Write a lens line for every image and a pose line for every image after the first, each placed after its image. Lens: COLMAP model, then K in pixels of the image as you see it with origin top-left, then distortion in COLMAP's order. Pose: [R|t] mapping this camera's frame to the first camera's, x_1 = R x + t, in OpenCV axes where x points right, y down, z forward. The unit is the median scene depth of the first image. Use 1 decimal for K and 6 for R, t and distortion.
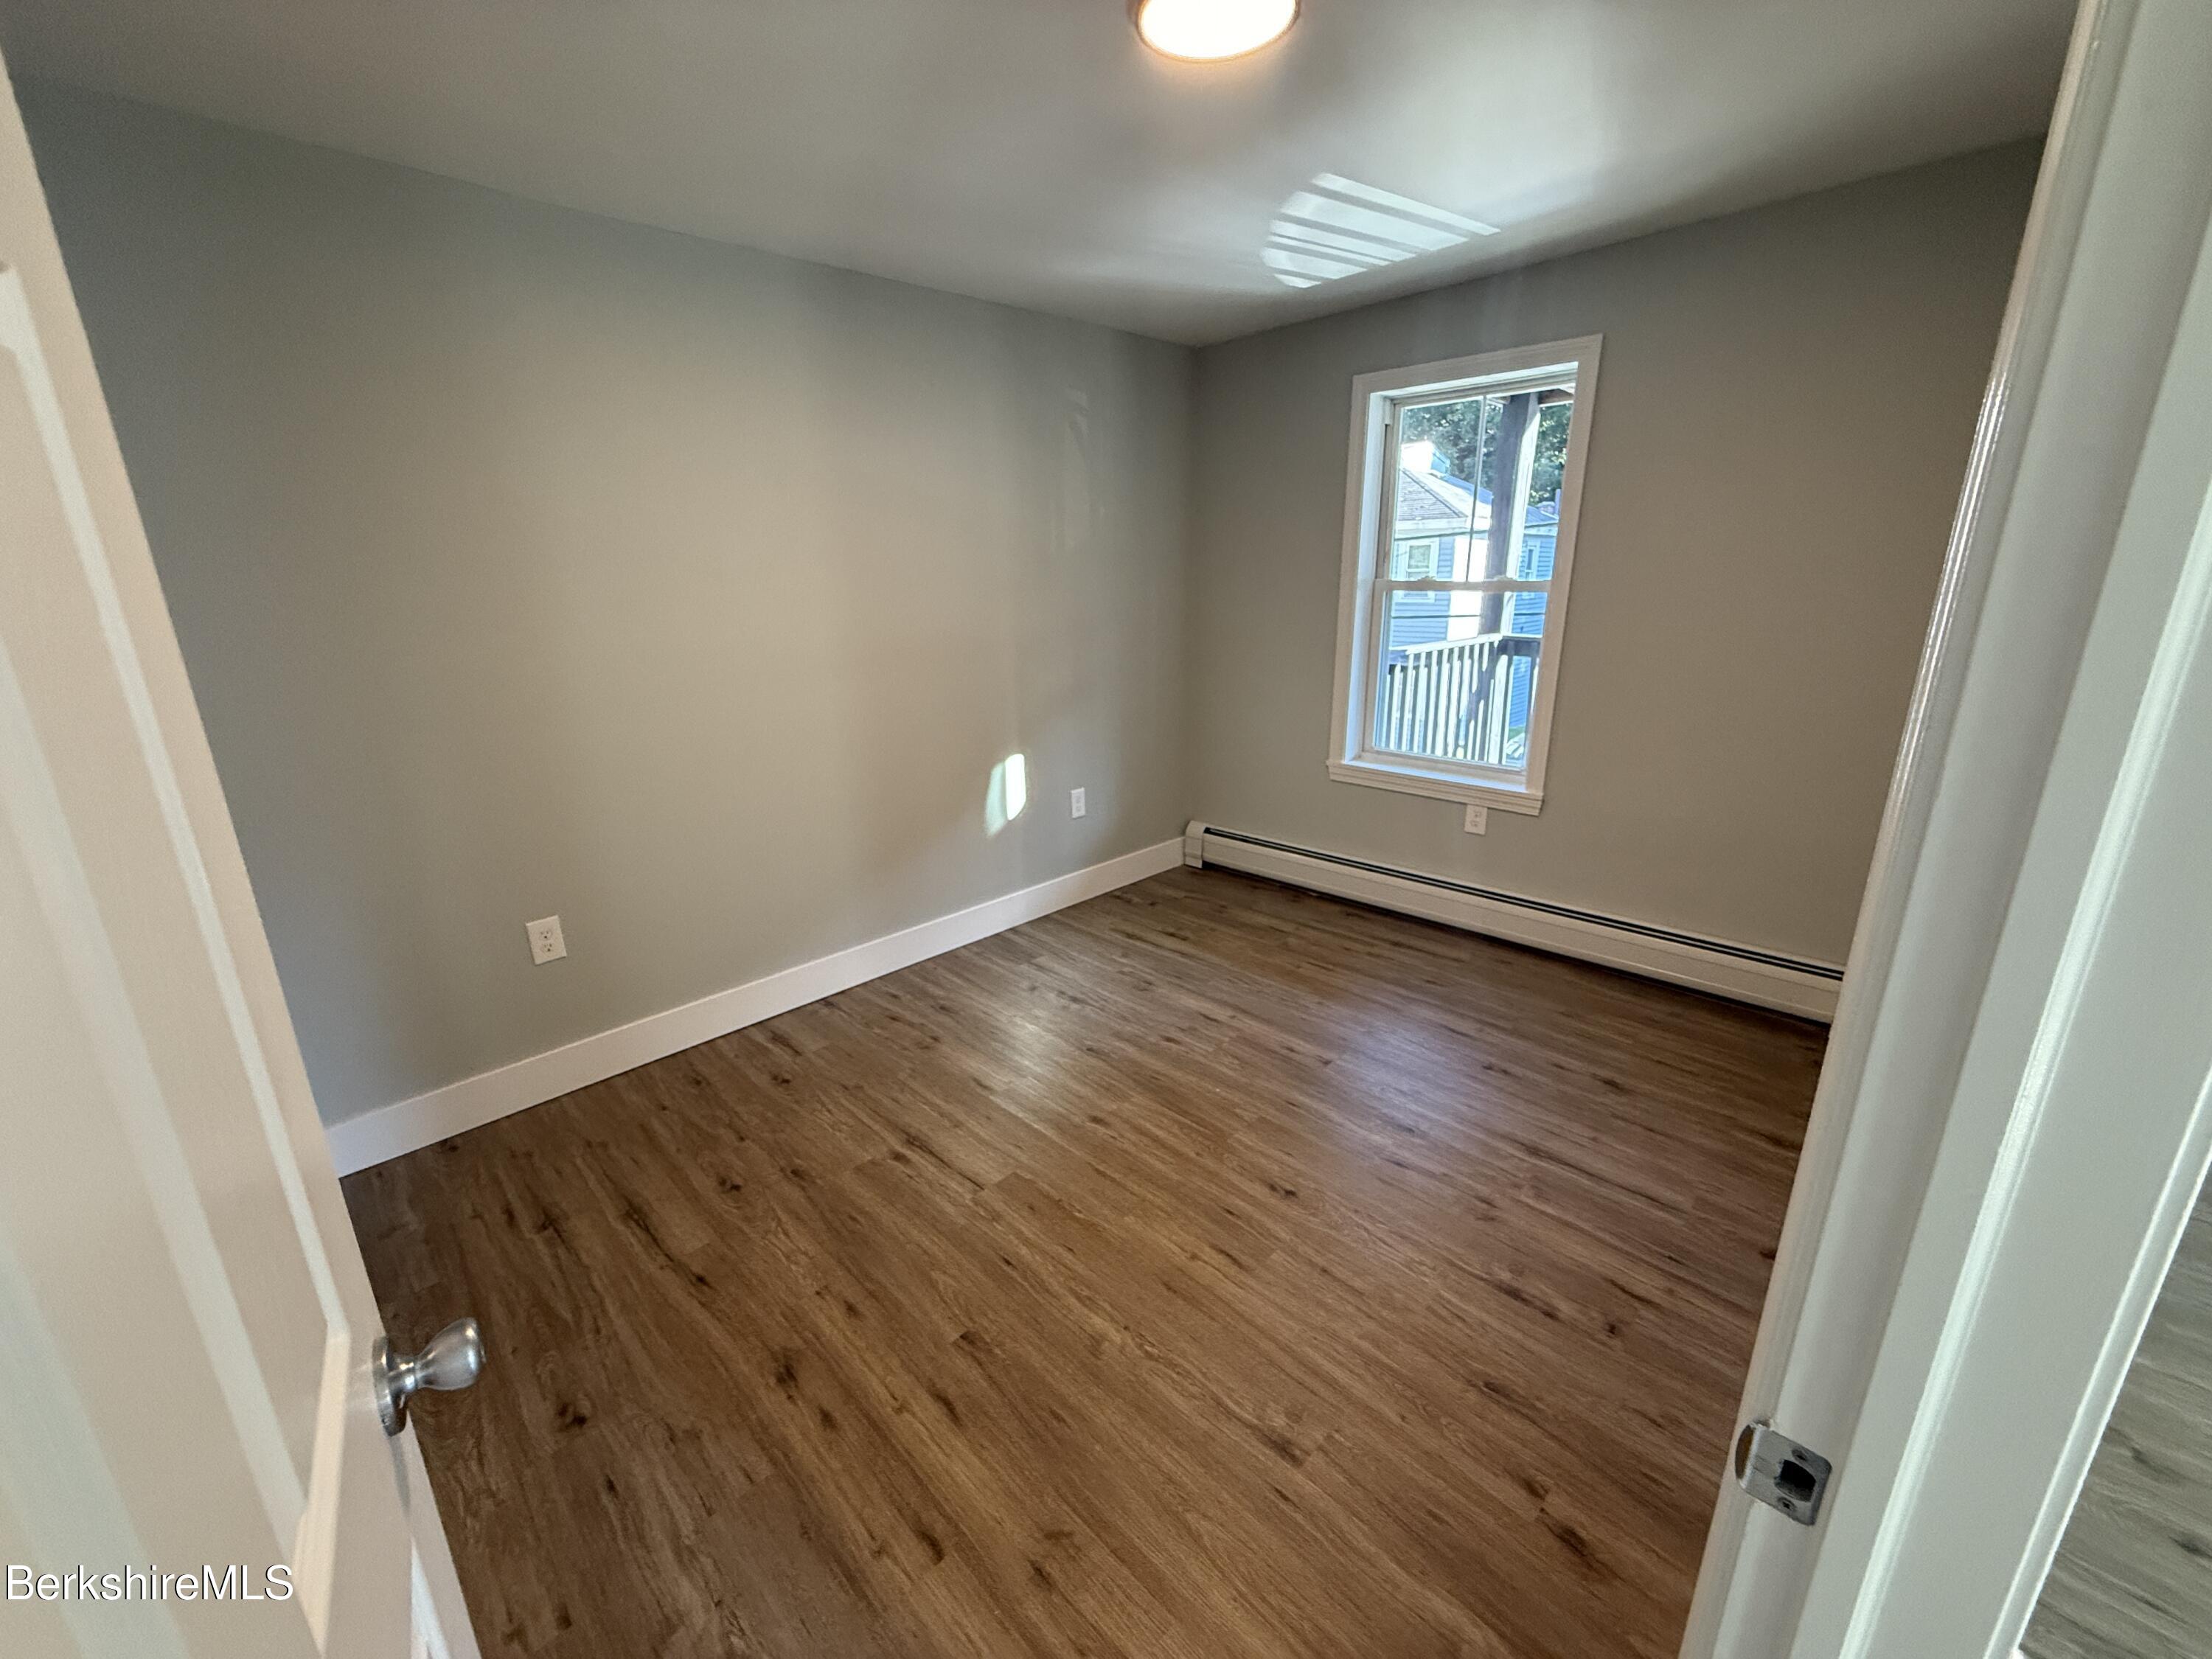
lens RADIAL K [[880.7, 0, 1101.2], [0, 880.7, 824.3], [0, 0, 1]] dist [0.003126, 0.000286]
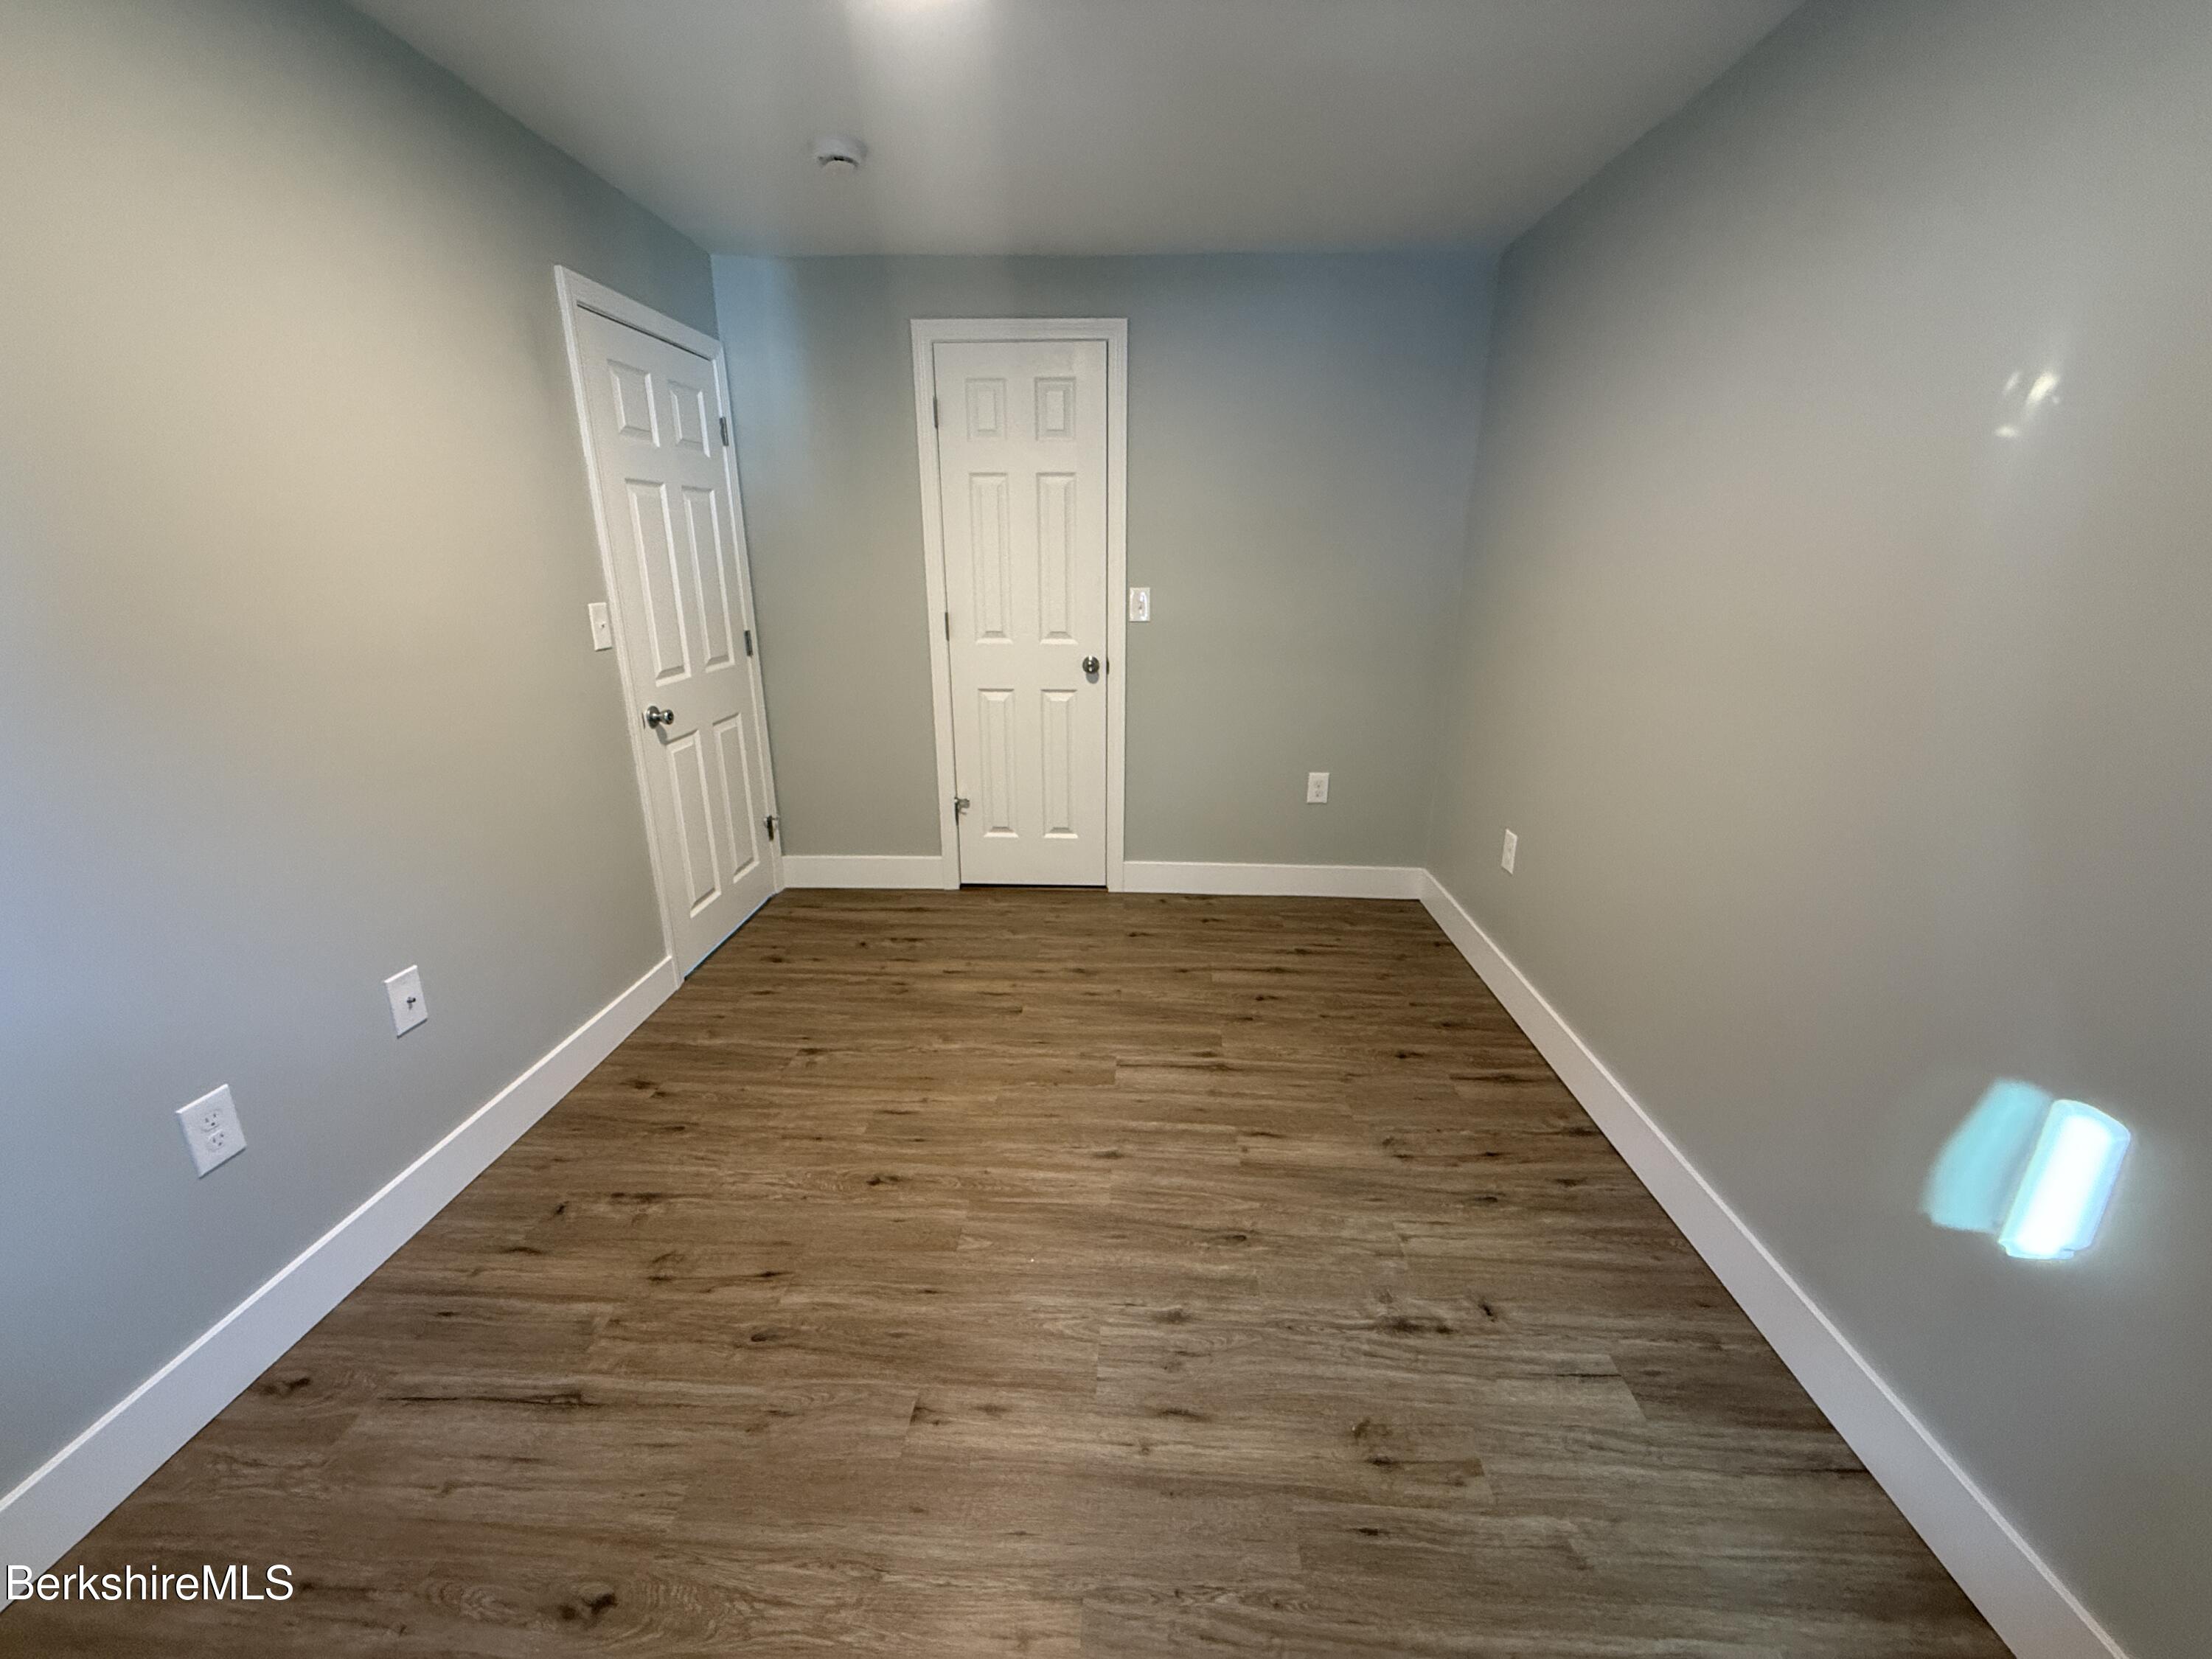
lens RADIAL K [[880.7, 0, 1101.2], [0, 880.7, 824.3], [0, 0, 1]] dist [0.003126, 0.000286]
pose [[-0.738307, 0.215937, -0.638963, 0.573050], [-0.178570, 0.850974, 0.493919, -0.438211], [0.650396, 0.478763, -0.589721, 1.571980]]
